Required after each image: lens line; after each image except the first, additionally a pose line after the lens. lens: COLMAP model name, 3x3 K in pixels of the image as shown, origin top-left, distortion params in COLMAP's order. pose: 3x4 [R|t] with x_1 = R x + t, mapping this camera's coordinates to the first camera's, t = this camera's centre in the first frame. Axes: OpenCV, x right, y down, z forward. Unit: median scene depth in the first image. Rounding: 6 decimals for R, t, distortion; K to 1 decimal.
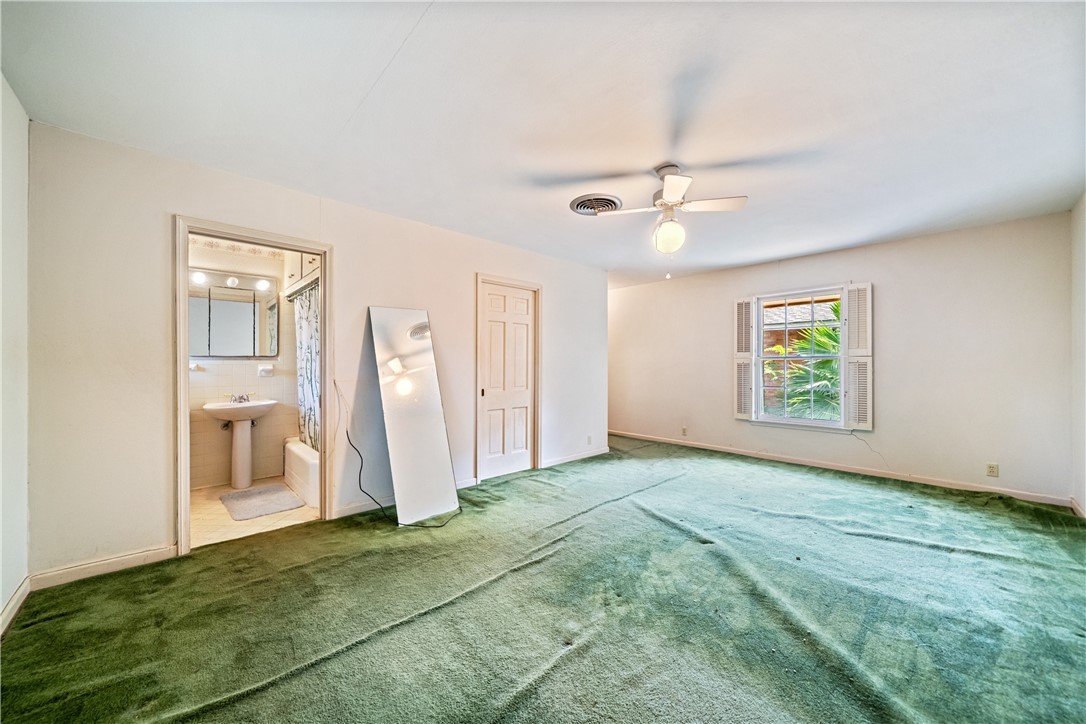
lens RADIAL K [[396.4, 0, 542.6], [0, 396.4, 363.2], [0, 0, 1]] dist [-0.002460, -0.000103]
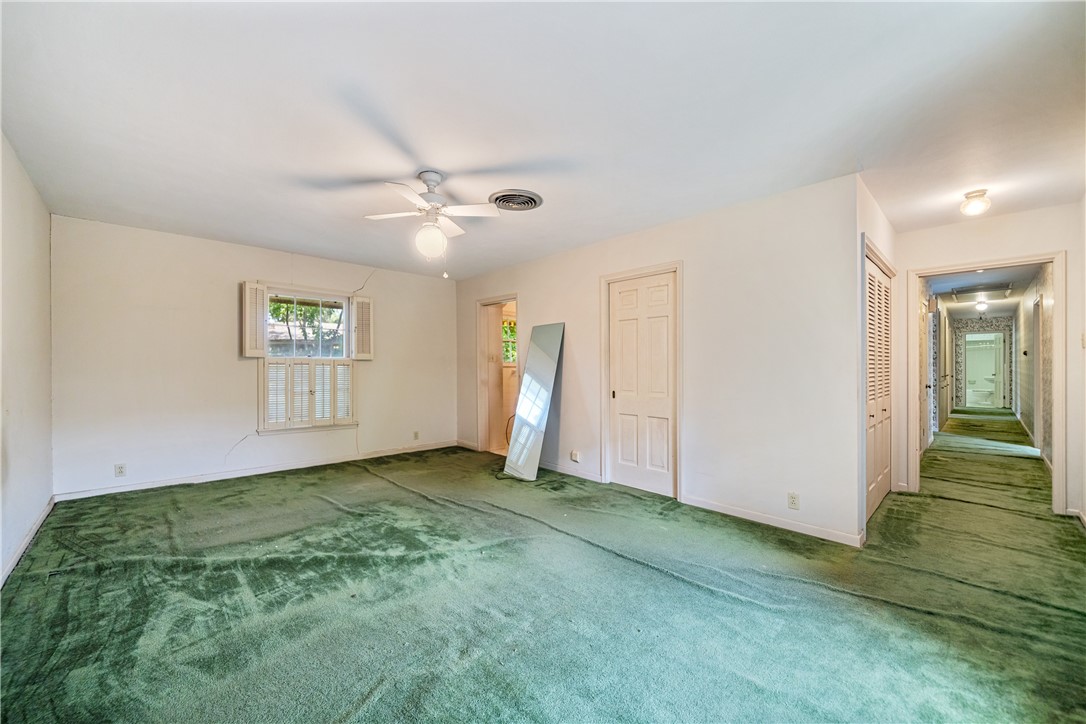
lens RADIAL K [[419.2, 0, 542.5], [0, 419.2, 364.0], [0, 0, 1]] dist [0.000269, 0.000017]
pose [[-0.003107, 0.001381, -0.999994, 0.877142], [0.005156, 0.999986, 0.001365, -0.004091], [0.999982, -0.005152, -0.003114, 0.809362]]
